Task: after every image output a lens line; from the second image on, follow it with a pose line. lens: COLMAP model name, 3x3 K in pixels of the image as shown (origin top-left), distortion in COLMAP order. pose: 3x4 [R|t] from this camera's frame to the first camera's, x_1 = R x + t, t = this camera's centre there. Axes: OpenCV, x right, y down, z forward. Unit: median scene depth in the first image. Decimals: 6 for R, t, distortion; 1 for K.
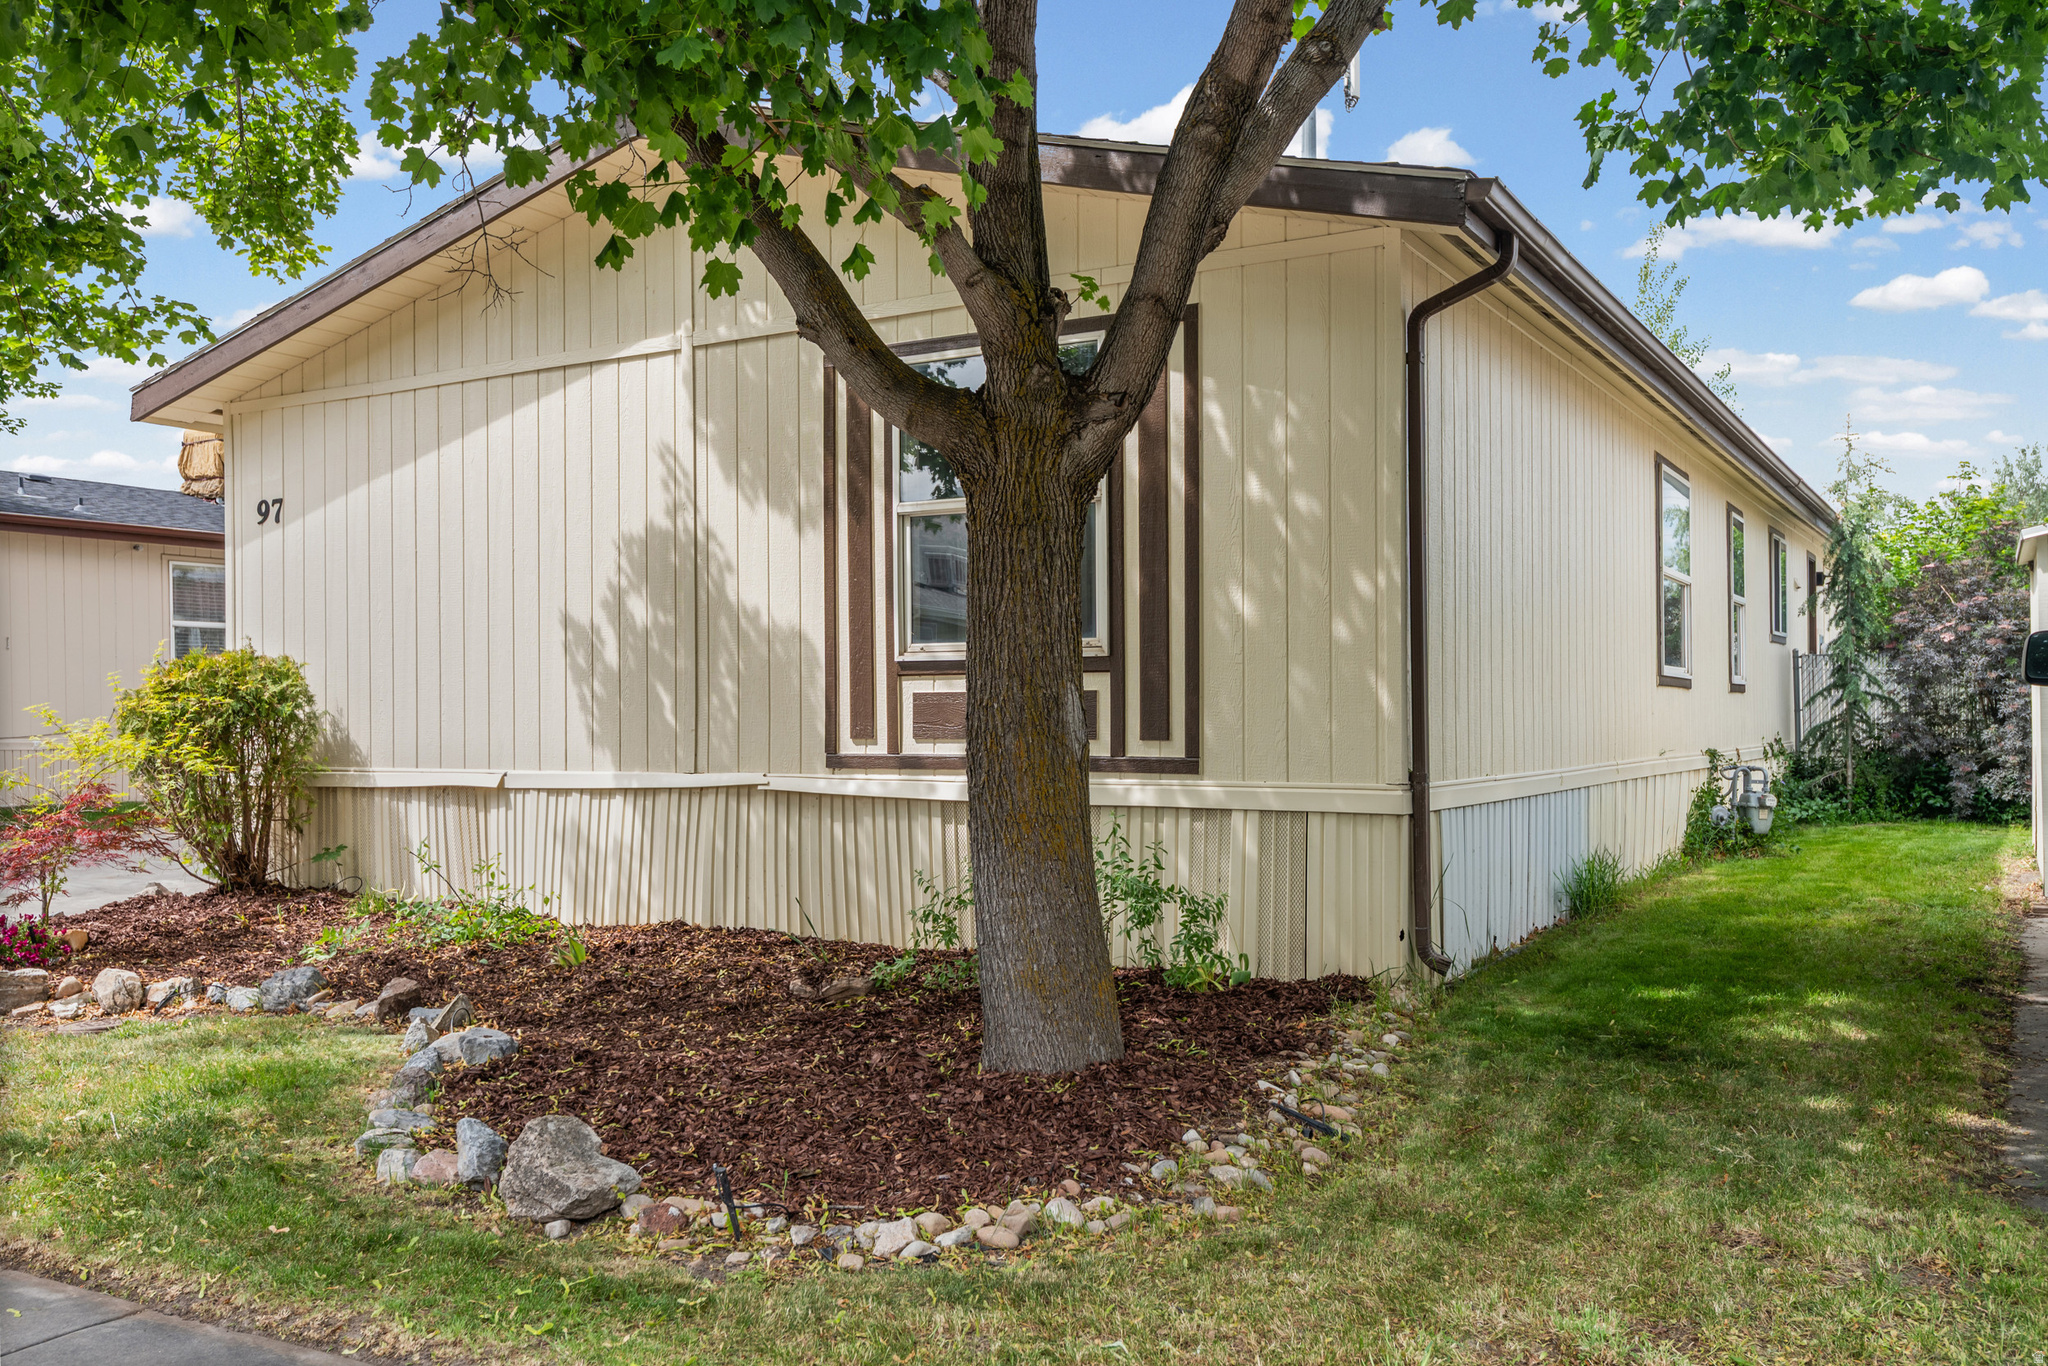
lens RADIAL K [[1678.7, 0, 1024.0], [0, 1678.7, 683.0], [0, 0, 1]] dist [0.004639, 0.002941]
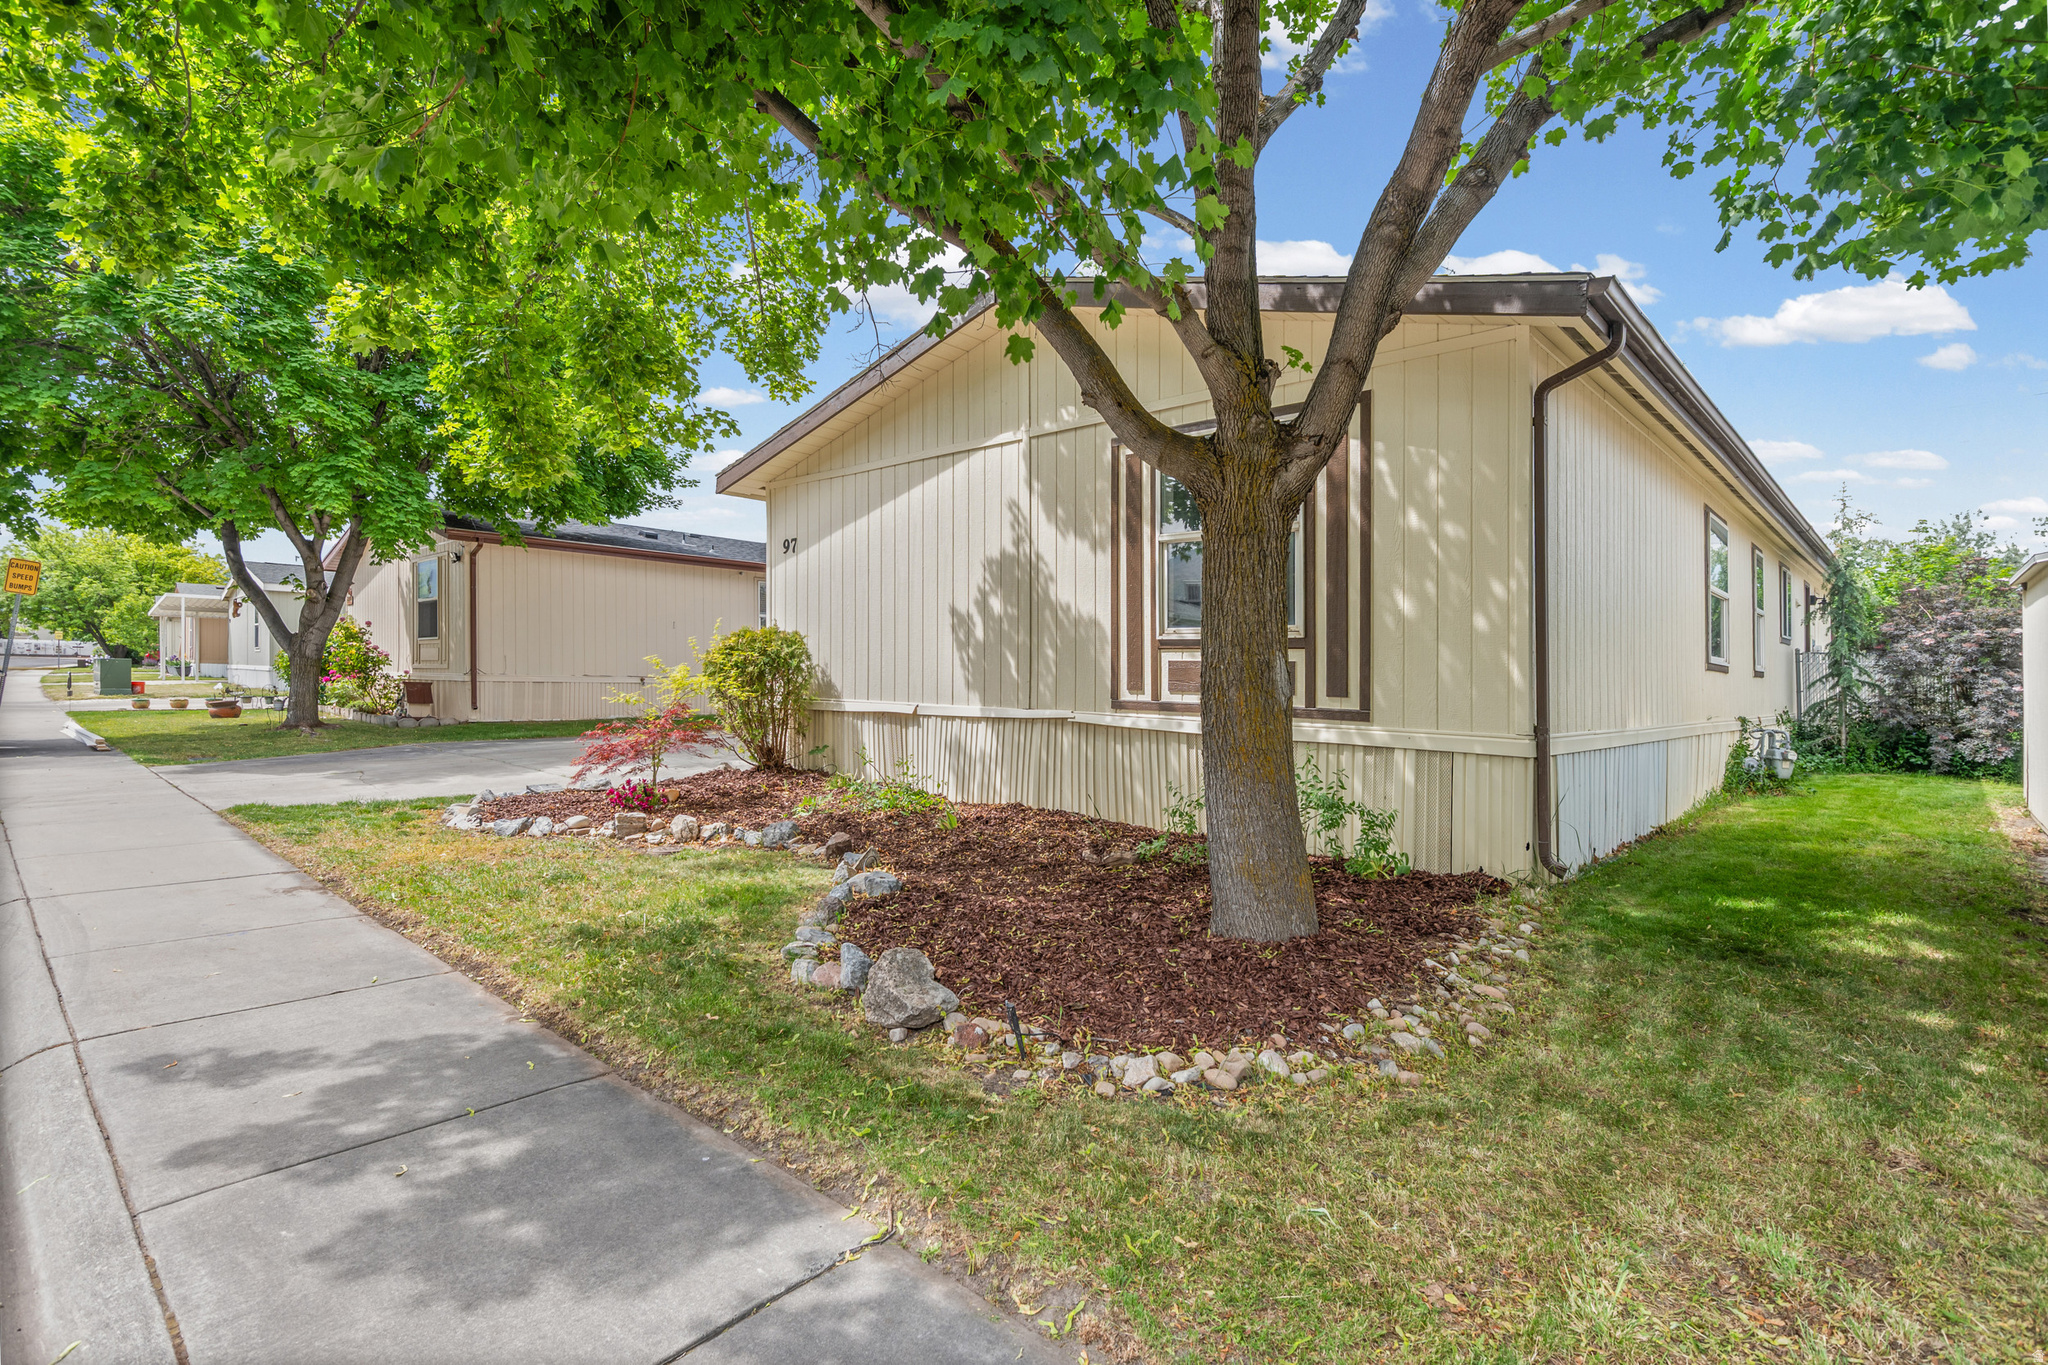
lens RADIAL K [[1003.0, 0, 1010.0], [0, 1003.0, 586.0], [0, 0, 1]] dist [0.002981, -0.000852]
pose [[0.973652, 0.006099, -0.227956, 0.000245], [-0.022342, 0.997384, -0.068743, 0.005054], [0.226941, 0.072025, 0.971242, 0.105657]]
